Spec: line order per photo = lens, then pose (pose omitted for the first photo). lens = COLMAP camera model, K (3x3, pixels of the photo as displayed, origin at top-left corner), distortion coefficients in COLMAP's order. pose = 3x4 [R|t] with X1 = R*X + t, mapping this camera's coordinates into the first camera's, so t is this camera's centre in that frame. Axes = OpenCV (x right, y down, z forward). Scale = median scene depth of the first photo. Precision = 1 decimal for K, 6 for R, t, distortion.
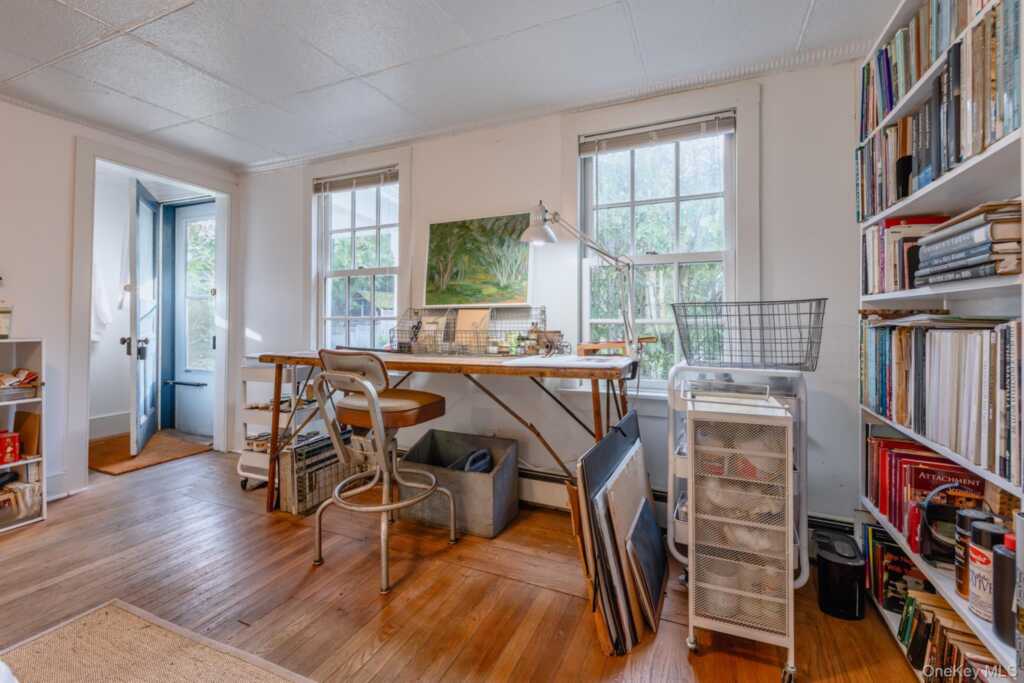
lens RADIAL K [[460.3, 0, 486.3], [0, 460.3, 317.2], [0, 0, 1]] dist [0.001784, -0.000108]
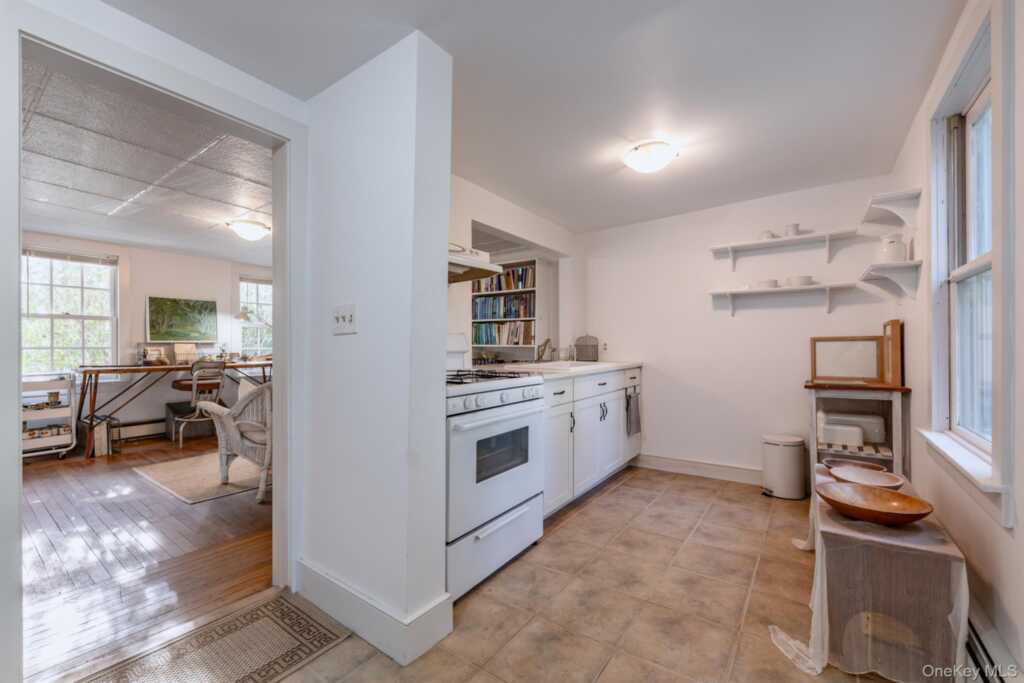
lens RADIAL K [[415.5, 0, 512.6], [0, 415.5, 348.5], [0, 0, 1]] dist [0.001562, 0.000056]
pose [[0.172221, -0.002669, 0.985055, -1.805038], [-0.002267, 0.999993, 0.003106, -0.004575], [-0.985056, -0.002768, 0.172214, -0.861742]]
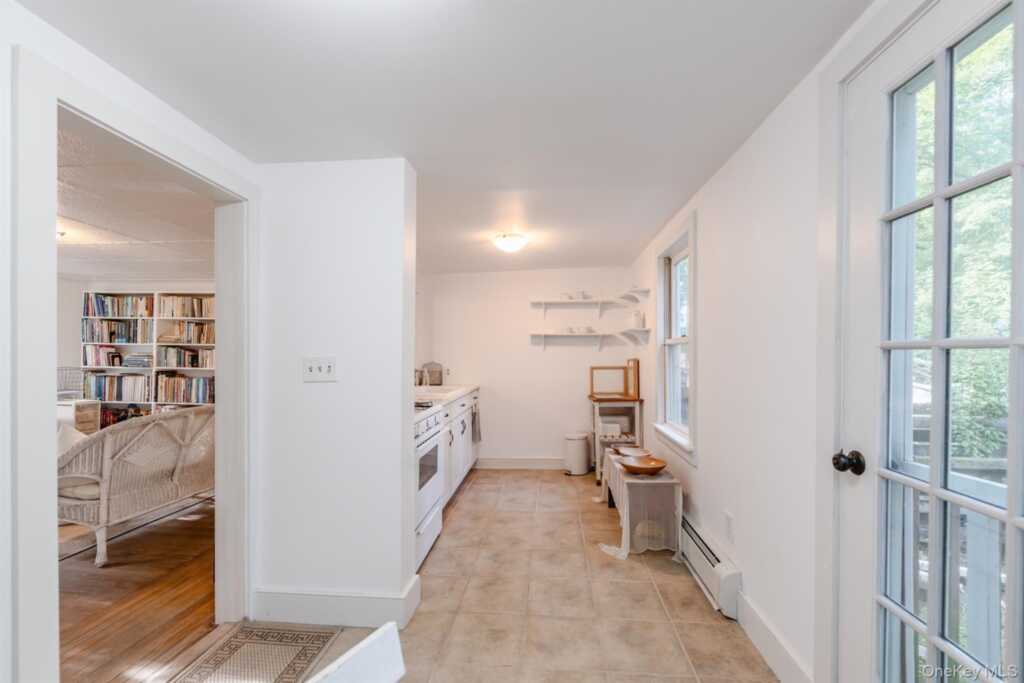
lens RADIAL K [[418.0, 0, 511.9], [0, 418.0, 360.0], [0, 0, 1]] dist [0.000231, 0.000014]
pose [[-0.352430, -0.004875, 0.935825, -2.073837], [-0.002331, 0.999988, 0.004332, -0.073825], [-0.935835, -0.000655, -0.352437, -0.526020]]
